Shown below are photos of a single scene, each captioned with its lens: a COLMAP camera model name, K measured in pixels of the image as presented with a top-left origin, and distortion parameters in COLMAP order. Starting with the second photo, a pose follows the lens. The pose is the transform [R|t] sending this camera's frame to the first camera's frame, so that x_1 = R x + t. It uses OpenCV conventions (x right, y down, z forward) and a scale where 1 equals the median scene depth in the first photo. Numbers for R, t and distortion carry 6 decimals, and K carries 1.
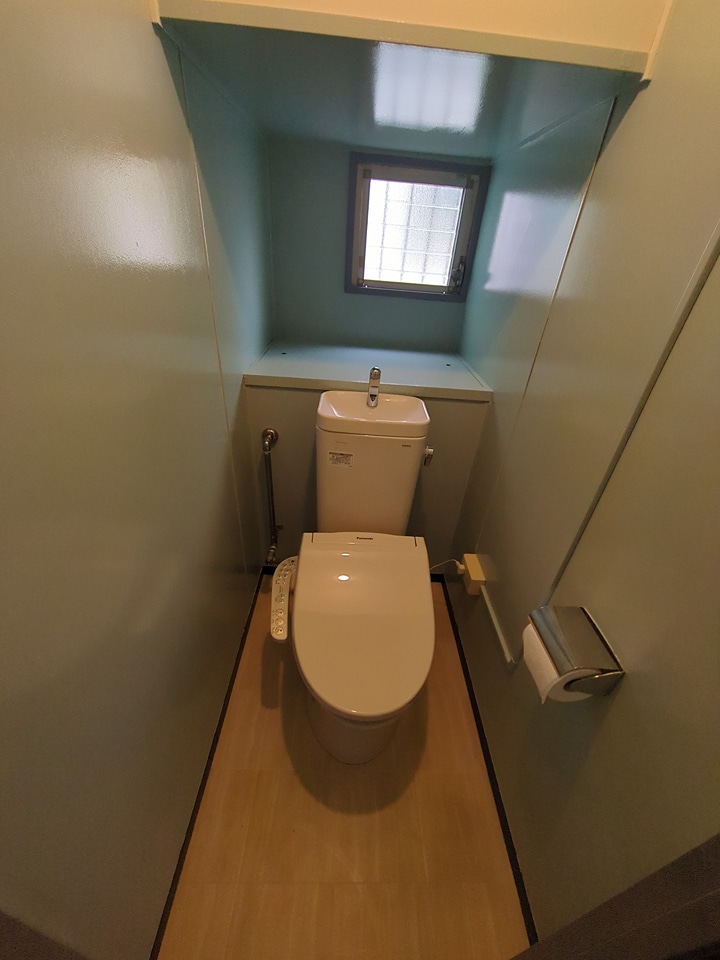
lens RADIAL K [[375.6, 0, 360.0], [0, 375.6, 480.0], [0, 0, 1]] dist [0.002067, 0.000190]
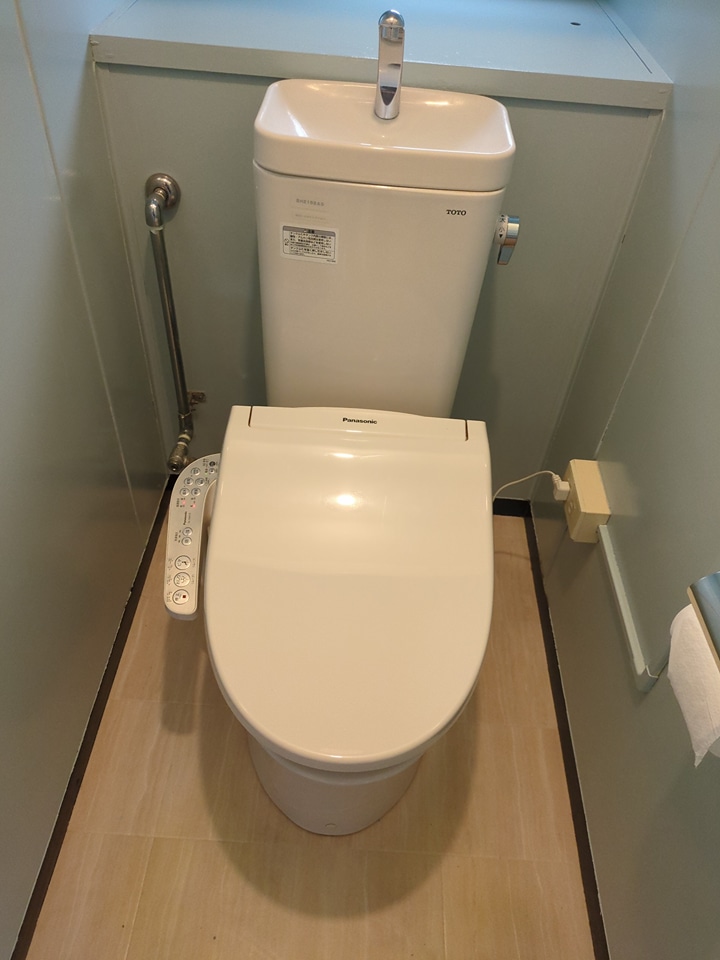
lens RADIAL K [[719.2, 0, 360.0], [0, 719.2, 480.0], [0, 0, 1]] dist [0.020889, -0.000436]
pose [[0.998710, 0.030465, -0.040631, 0.050784], [-0.021046, 0.976431, 0.214802, 0.033323], [0.046217, -0.213669, 0.975812, 0.095934]]
